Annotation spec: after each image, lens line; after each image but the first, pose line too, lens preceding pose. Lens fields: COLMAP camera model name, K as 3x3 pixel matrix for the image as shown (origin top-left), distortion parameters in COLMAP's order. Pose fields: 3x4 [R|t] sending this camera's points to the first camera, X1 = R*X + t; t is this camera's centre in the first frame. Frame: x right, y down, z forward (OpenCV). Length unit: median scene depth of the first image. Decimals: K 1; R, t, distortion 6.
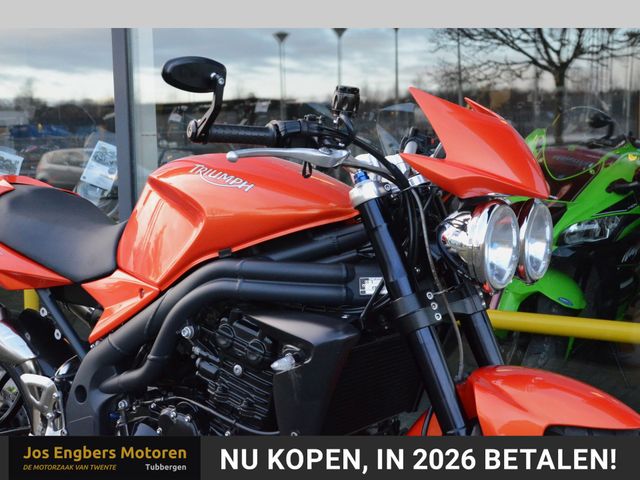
lens RADIAL K [[855.1, 0, 321.3], [0, 855.1, 243.2], [0, 0, 1]] dist [0.113757, 0.000000]
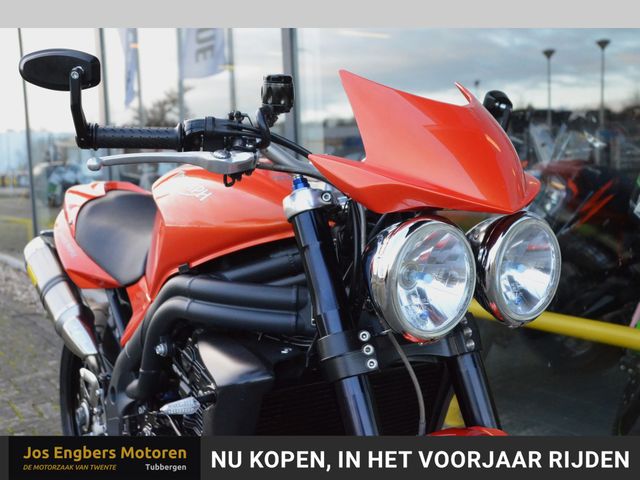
lens RADIAL K [[700.2, 0, 318.1], [0, 700.2, 244.8], [0, 0, 1]] dist [-0.002046, 0.000000]
pose [[0.931034, 0.022605, -0.364233, 0.282465], [-0.015356, 0.999622, 0.022787, -0.031784], [0.364610, -0.015623, 0.931029, 0.346937]]
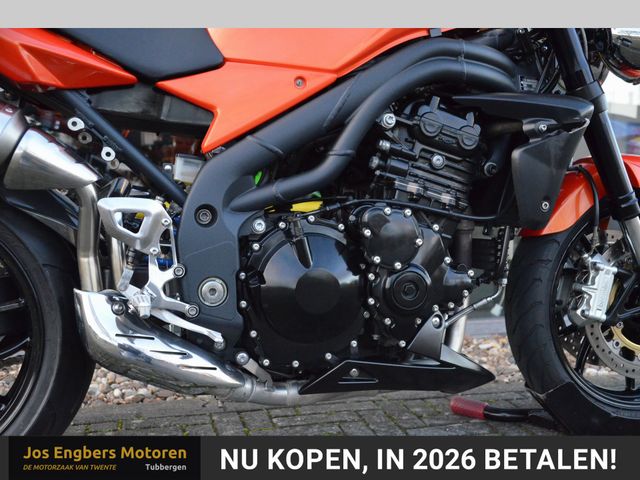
lens RADIAL K [[700.2, 0, 319.6], [0, 700.2, 254.5], [0, 0, 1]] dist [-0.002046, 0.000000]
pose [[0.652674, -0.056291, 0.755545, -0.763808], [0.050440, 0.998252, 0.030802, 0.216777], [-0.755958, 0.018006, 0.654373, 0.580334]]
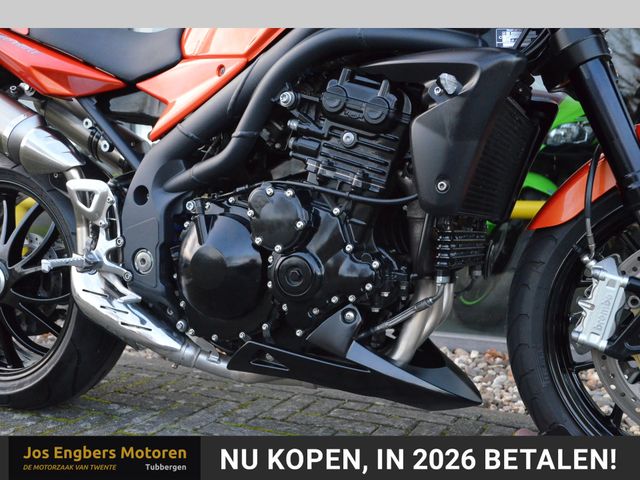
lens RADIAL K [[707.0, 0, 322.4], [0, 707.0, 253.1], [0, 0, 1]] dist [0.008035, 0.000000]
pose [[0.990567, 0.013883, 0.136328, -0.215157], [-0.012458, 0.999859, -0.011298, 0.267206], [-0.136465, 0.009494, 0.990599, 0.289167]]
